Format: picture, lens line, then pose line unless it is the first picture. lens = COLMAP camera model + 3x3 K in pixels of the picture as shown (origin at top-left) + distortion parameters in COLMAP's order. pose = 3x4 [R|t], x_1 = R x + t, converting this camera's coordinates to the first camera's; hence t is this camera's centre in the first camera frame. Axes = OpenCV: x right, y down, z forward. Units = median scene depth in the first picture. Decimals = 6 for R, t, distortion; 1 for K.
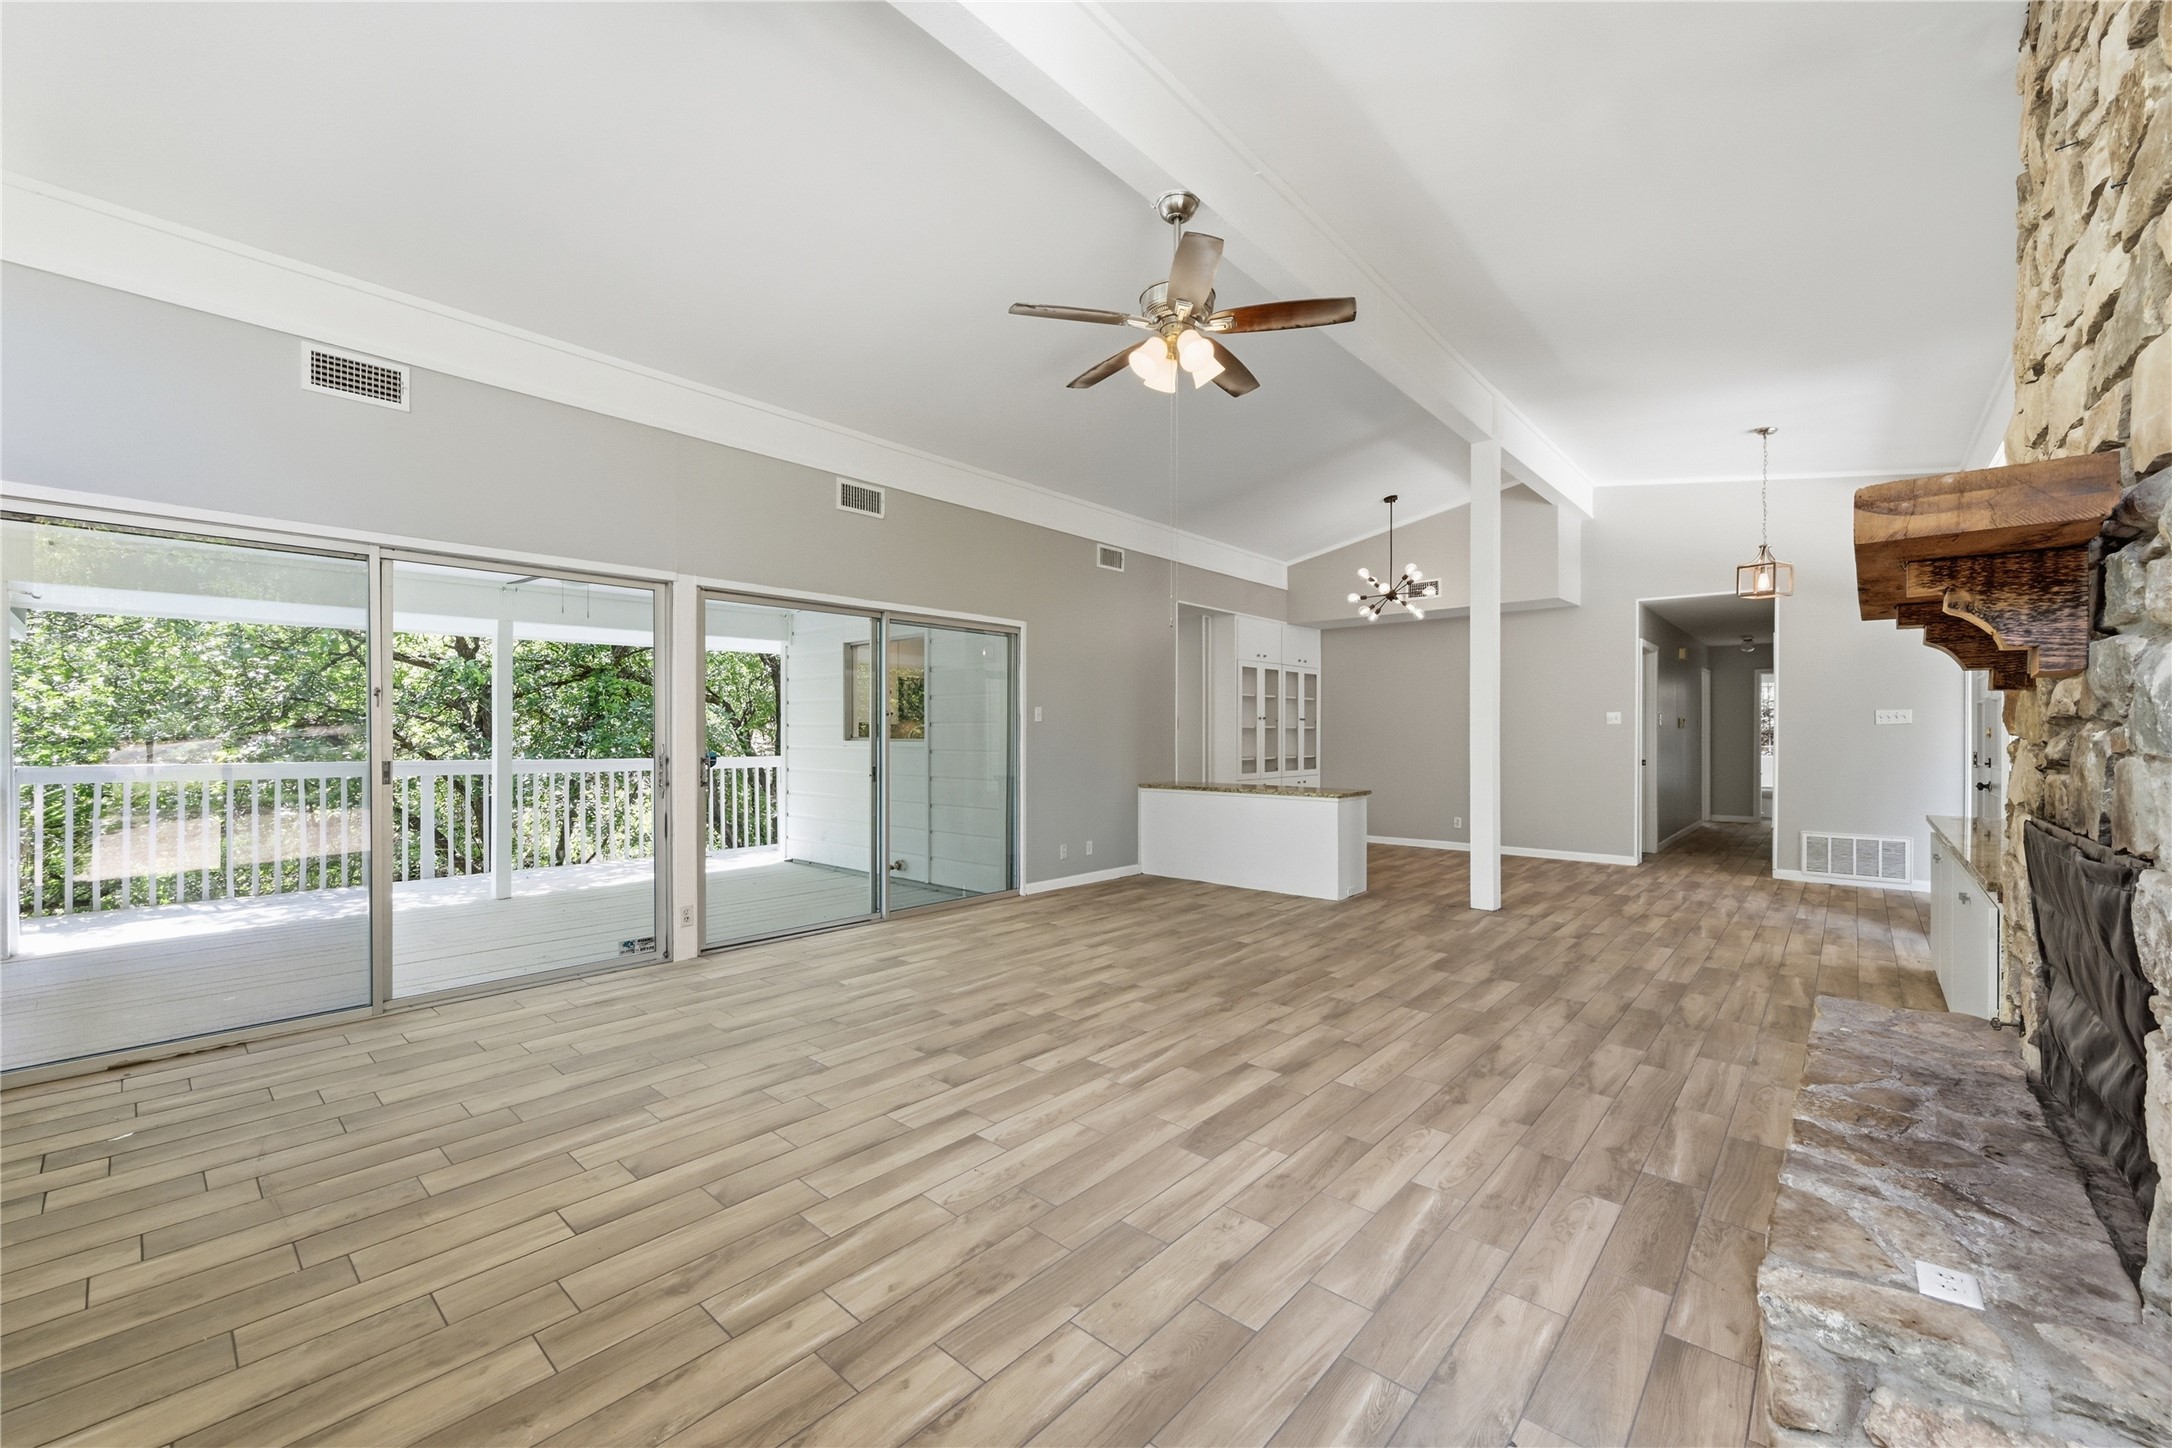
lens RADIAL K [[850.7, 0, 1077.7], [0, 850.7, 732.4], [0, 0, 1]] dist [-0.002379, -0.000181]
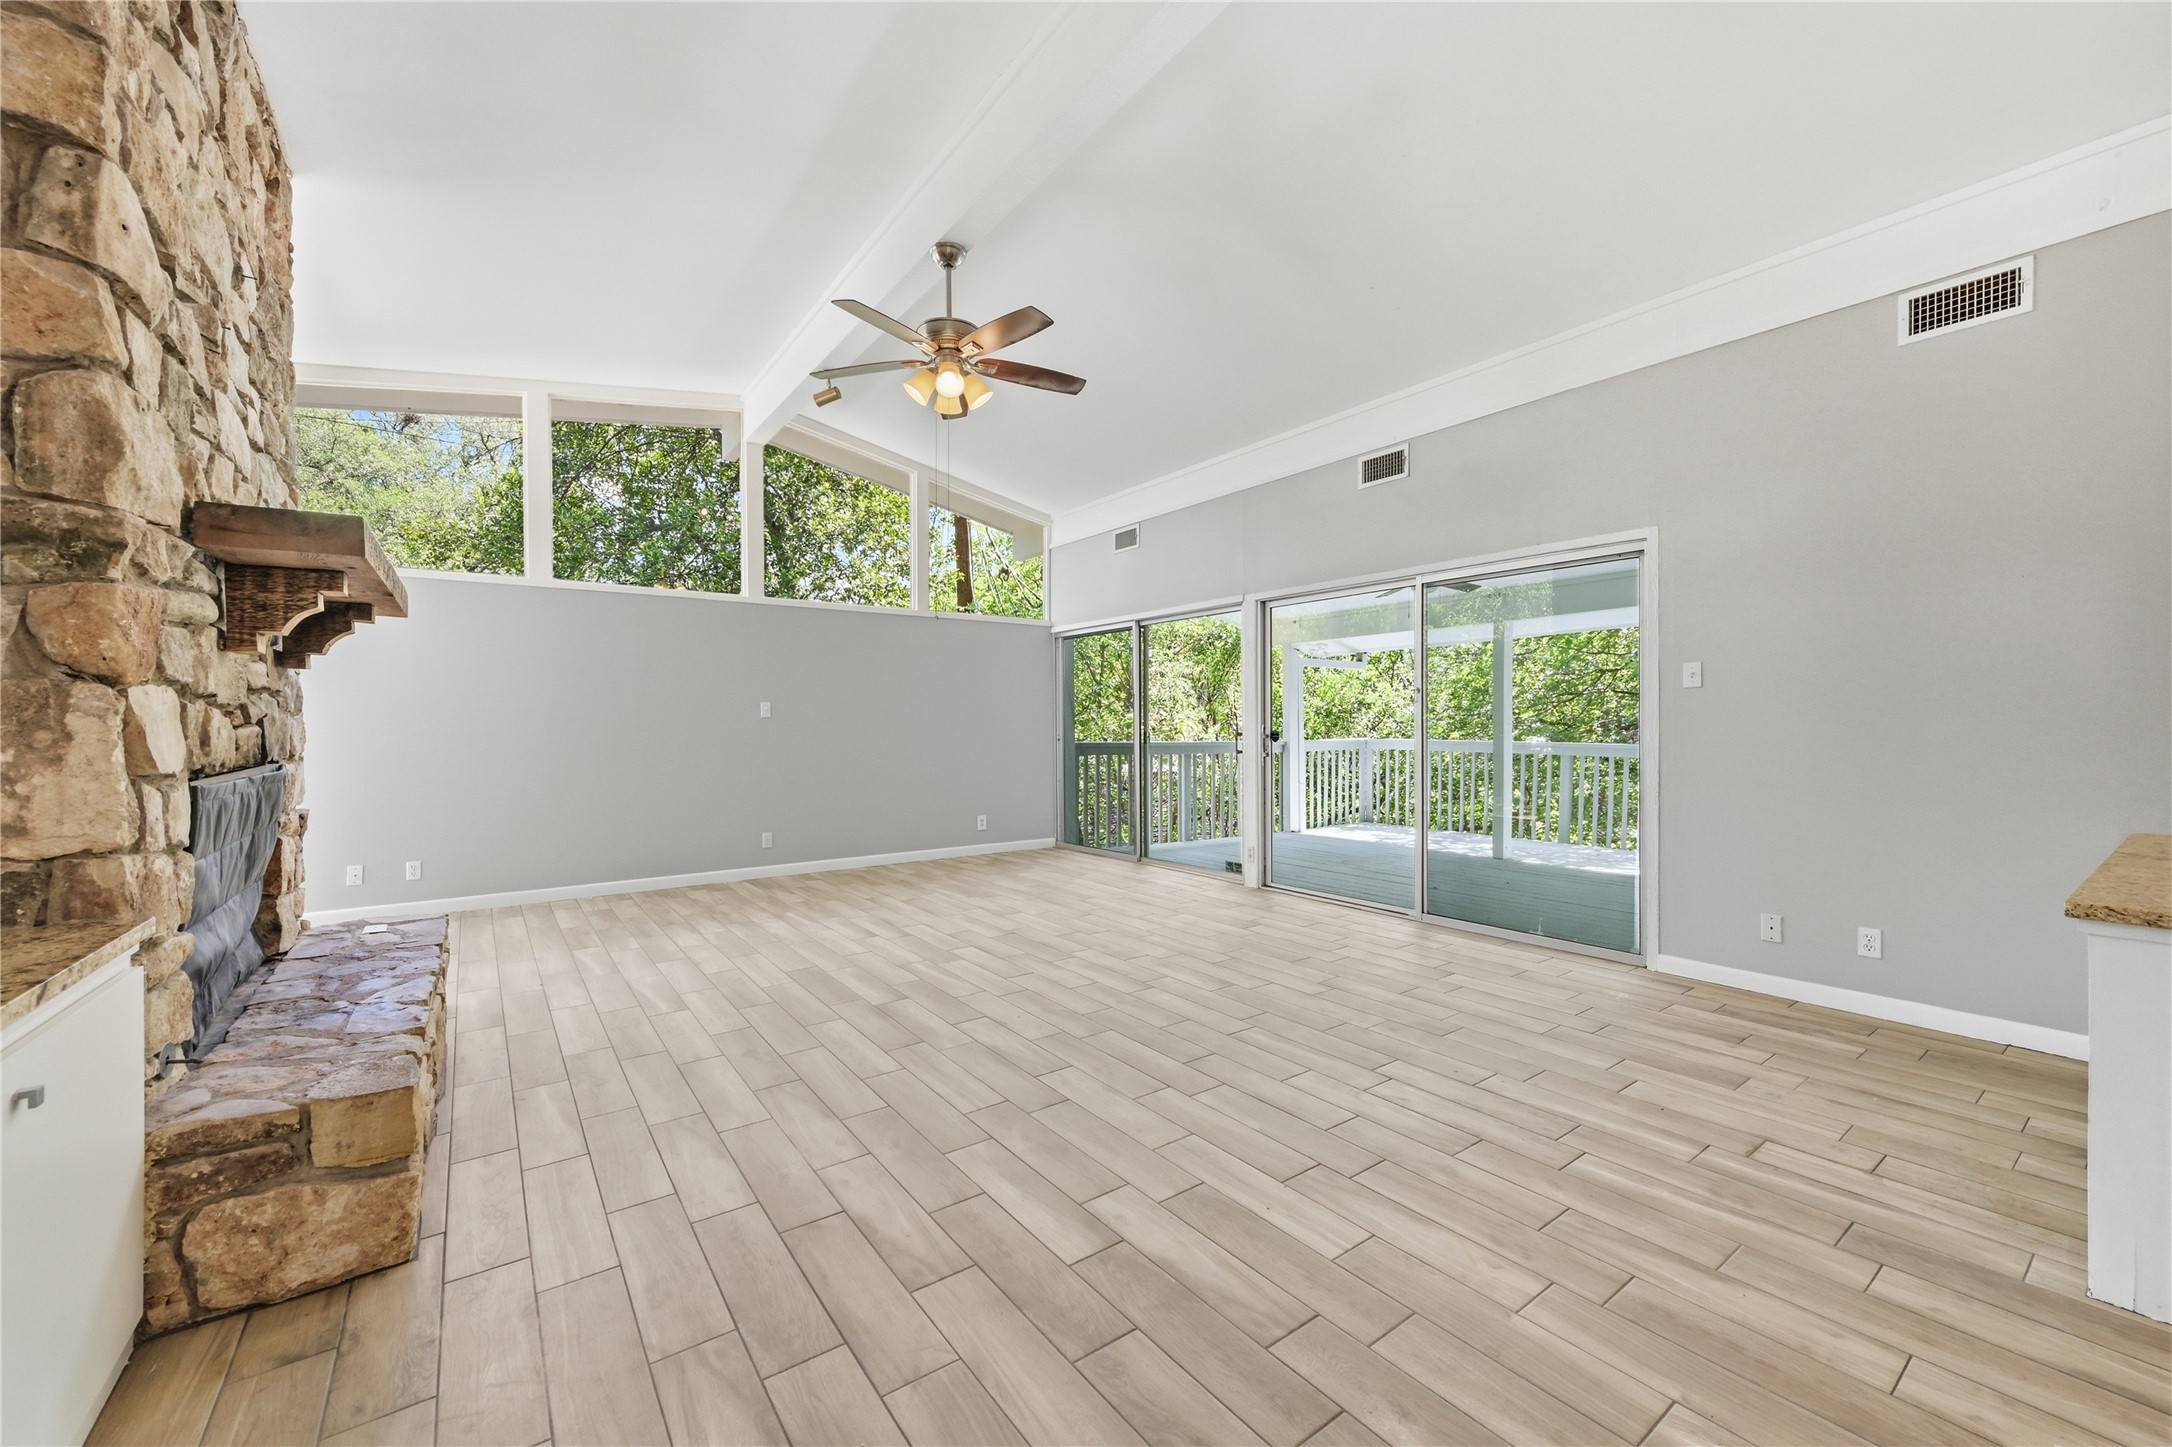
lens RADIAL K [[850.7, 0, 1096.8], [0, 850.7, 726.6], [0, 0, 1]] dist [-0.002379, -0.000181]
pose [[-0.194049, -0.000556, -0.980992, 1.187196], [0.003459, 0.999993, -0.001251, 0.026932], [0.980986, -0.003636, -0.194046, 1.381317]]
